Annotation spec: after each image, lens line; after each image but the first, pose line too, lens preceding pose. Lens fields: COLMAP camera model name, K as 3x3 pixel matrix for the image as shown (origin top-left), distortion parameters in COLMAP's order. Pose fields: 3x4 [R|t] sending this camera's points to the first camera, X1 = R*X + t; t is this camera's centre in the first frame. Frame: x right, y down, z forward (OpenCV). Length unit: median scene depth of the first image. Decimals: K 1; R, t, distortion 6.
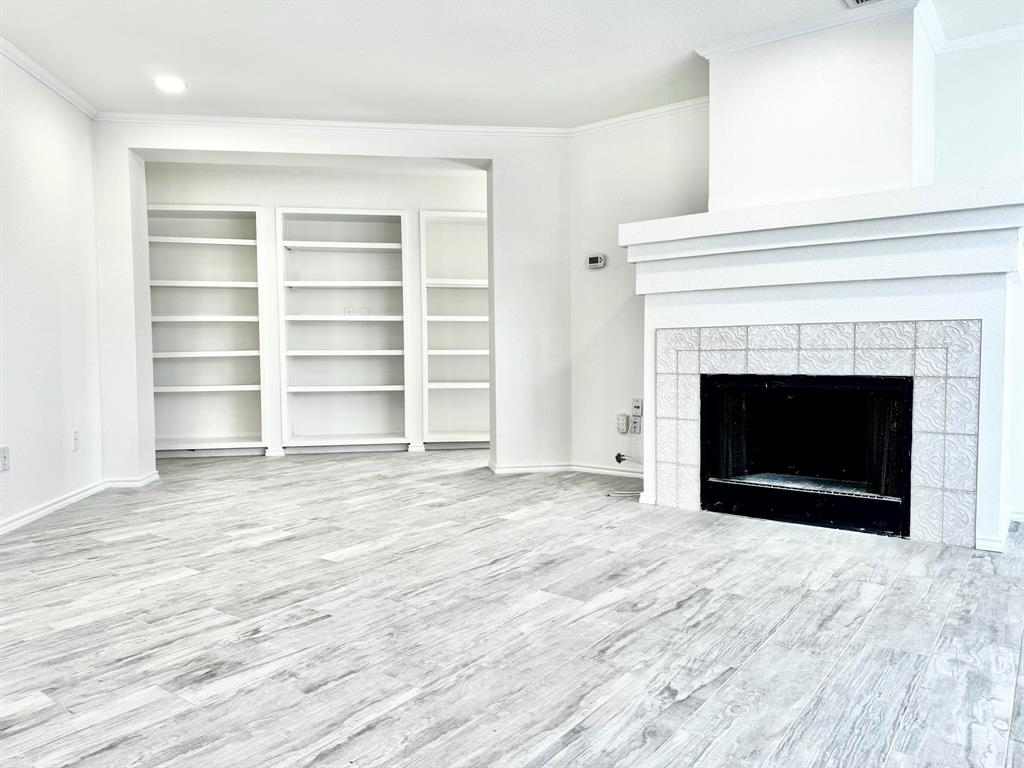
lens RADIAL K [[713.4, 0, 513.6], [0, 713.4, 382.8], [0, 0, 1]] dist [0.103557, -0.148857]
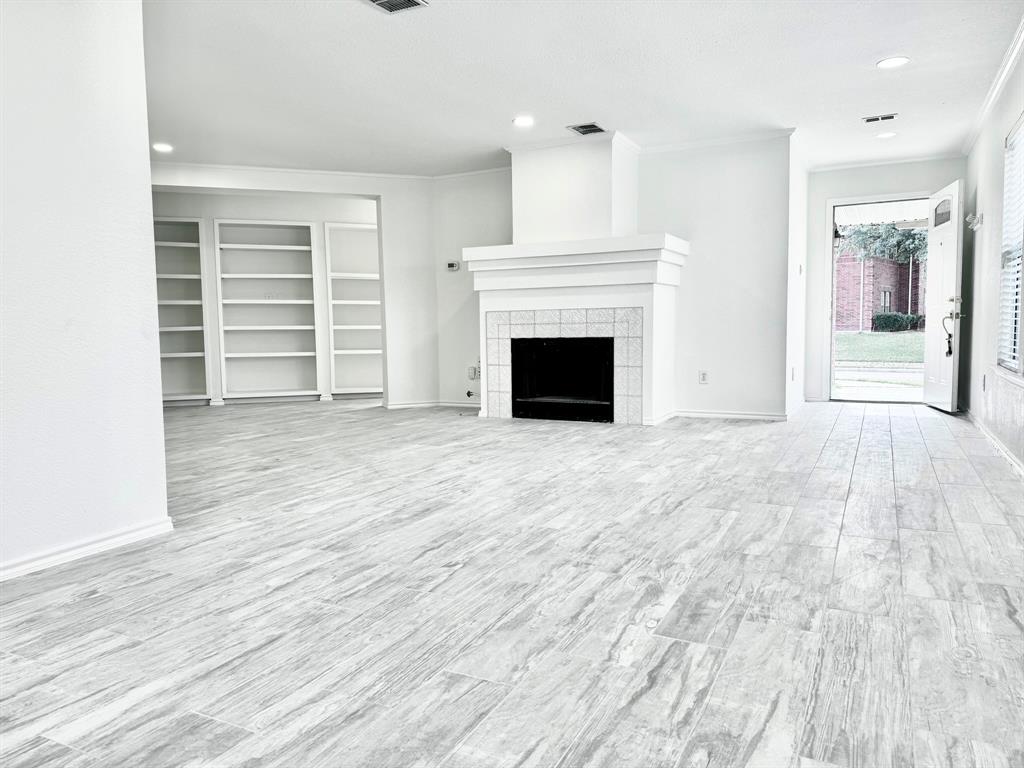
lens RADIAL K [[713.4, 0, 513.6], [0, 713.4, 382.8], [0, 0, 1]] dist [0.103557, -0.148857]
pose [[0.986008, -0.017736, 0.165753, -0.020090], [0.012962, 0.999471, 0.029842, 0.051227], [-0.166195, -0.027276, 0.985716, -0.794922]]
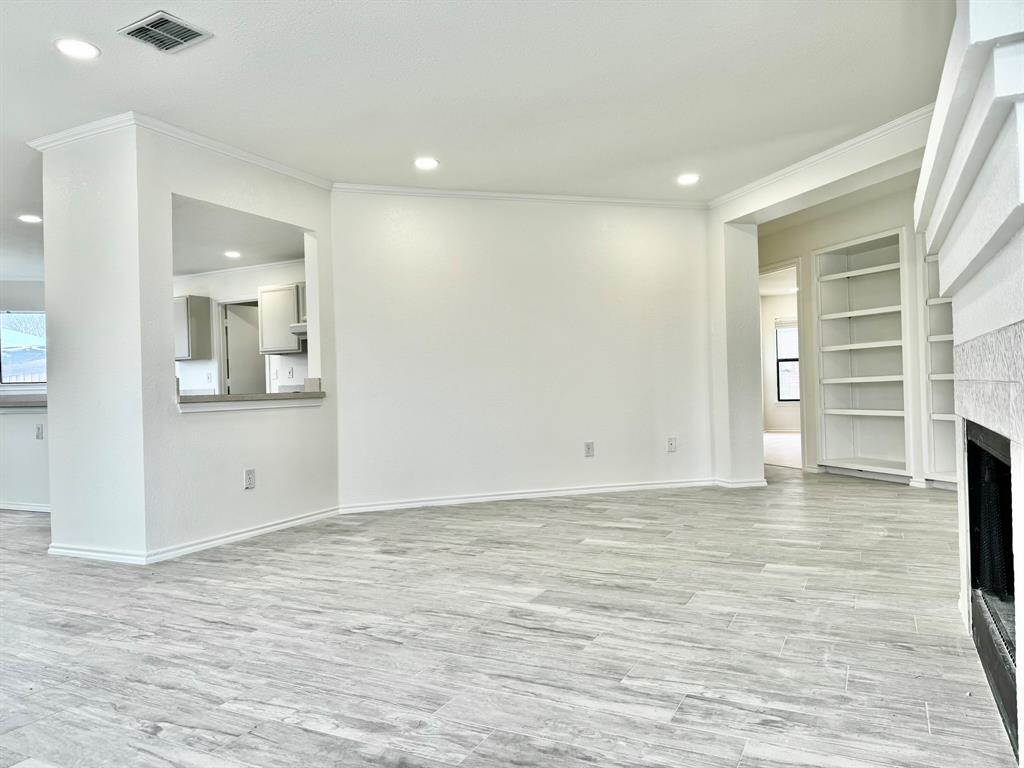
lens RADIAL K [[715.9, 0, 510.2], [0, 715.9, 387.7], [0, 0, 1]] dist [0.075058, -0.095824]
pose [[0.171098, 0.003481, -0.985248, 0.983356], [-0.016629, 0.999862, 0.000645, -0.038938], [0.985114, 0.016274, 0.171133, 0.594481]]
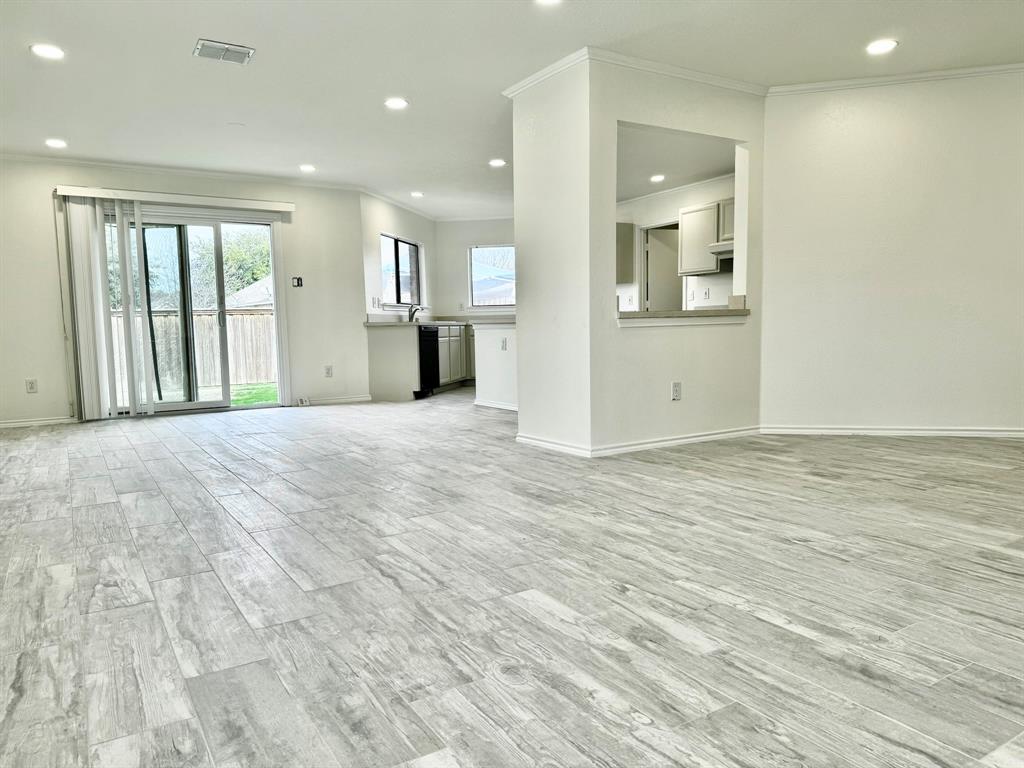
lens RADIAL K [[714.1, 0, 507.3], [0, 714.1, 384.7], [0, 0, 1]] dist [0.098063, -0.160086]
pose [[-0.366010, 0.094412, -0.925809, 1.008223], [-0.016942, 0.994000, 0.108064, -0.019230], [0.930457, 0.055237, -0.362214, 0.549053]]
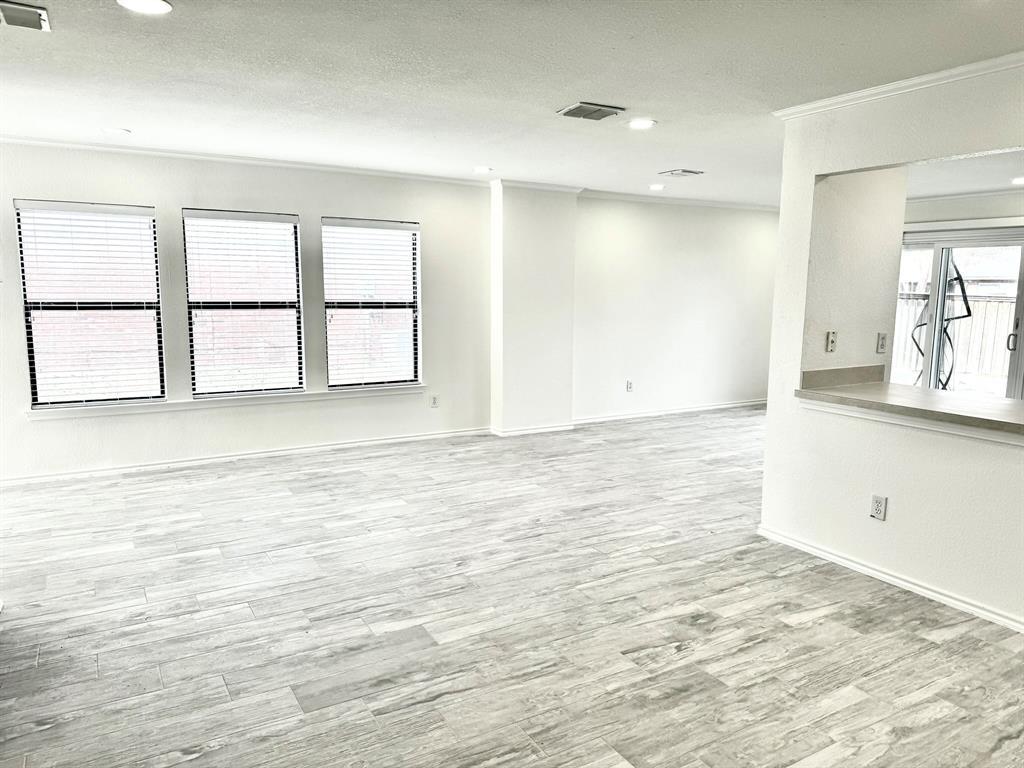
lens RADIAL K [[713.4, 0, 513.6], [0, 713.4, 382.8], [0, 0, 1]] dist [0.103557, -0.148857]
pose [[-0.921018, -0.052294, 0.385994, -0.392528], [0.016130, 0.984977, 0.171932, -0.246454], [-0.389186, 0.164578, -0.906338, 1.552782]]
